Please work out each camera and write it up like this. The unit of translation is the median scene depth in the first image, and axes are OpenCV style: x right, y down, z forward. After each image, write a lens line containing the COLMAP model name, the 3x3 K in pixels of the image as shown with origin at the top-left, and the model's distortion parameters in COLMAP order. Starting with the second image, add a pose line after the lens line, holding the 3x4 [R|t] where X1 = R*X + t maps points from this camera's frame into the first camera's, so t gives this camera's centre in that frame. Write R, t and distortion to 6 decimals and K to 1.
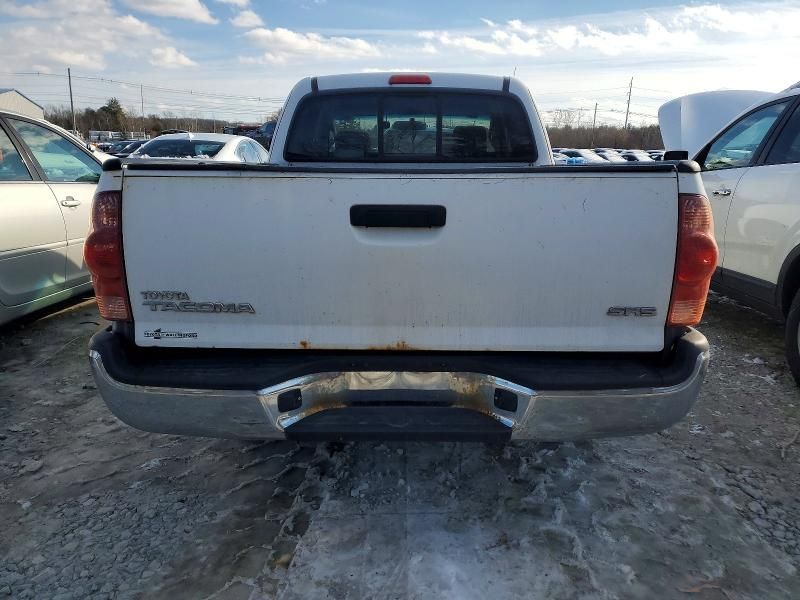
lens RADIAL K [[631.3, 0, 400.0], [0, 631.3, 300.0], [0, 0, 1]] dist [0.038602, -0.002821]
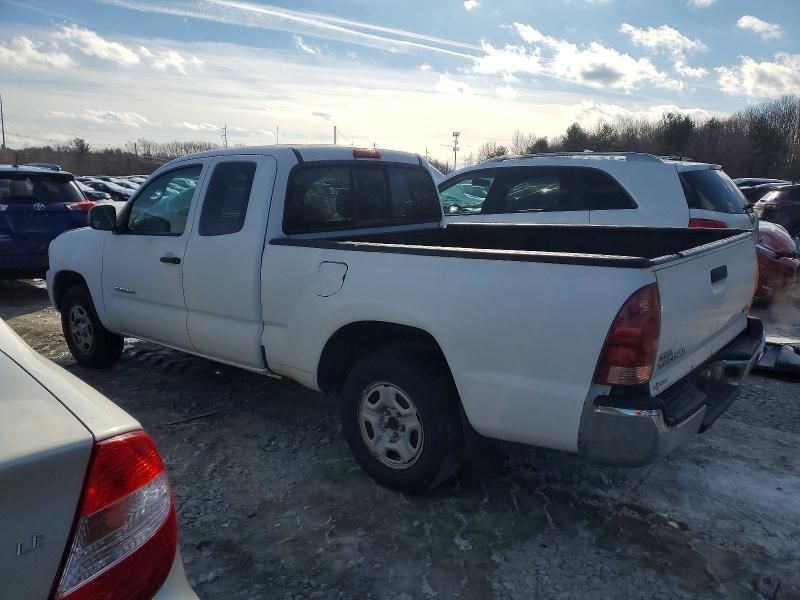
lens RADIAL K [[631.3, 0, 400.0], [0, 631.3, 300.0], [0, 0, 1]] dist [0.038602, -0.002821]
pose [[0.612349, -0.152920, 0.775657, -0.850961], [0.174579, 0.983050, 0.055985, -0.147001], [-0.771071, 0.101131, 0.628667, 0.280349]]
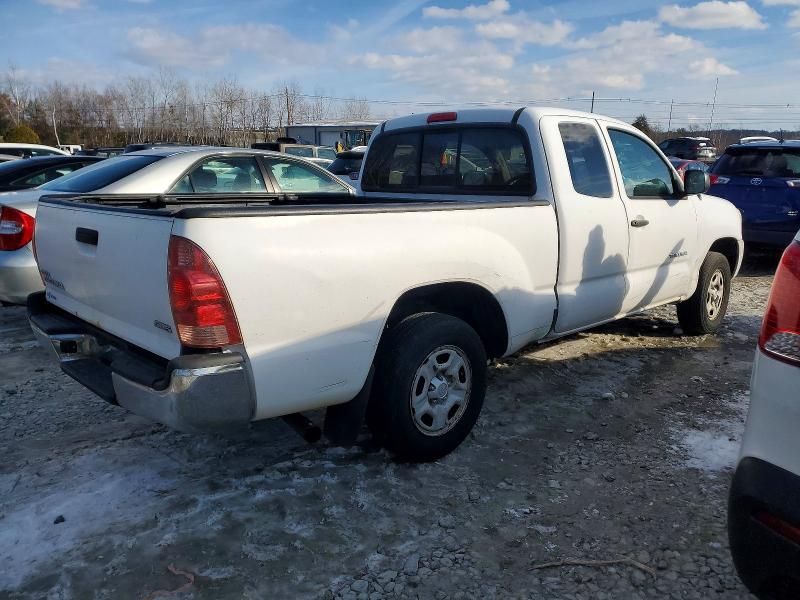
lens RADIAL K [[608.4, 0, 400.0], [0, 608.4, 300.0], [0, 0, 1]] dist [0.061892, -0.090499]
pose [[0.709850, 0.141703, -0.689951, 0.731163], [-0.149018, 0.987594, 0.049518, -0.080284], [0.688409, 0.067665, 0.722160, 0.216092]]
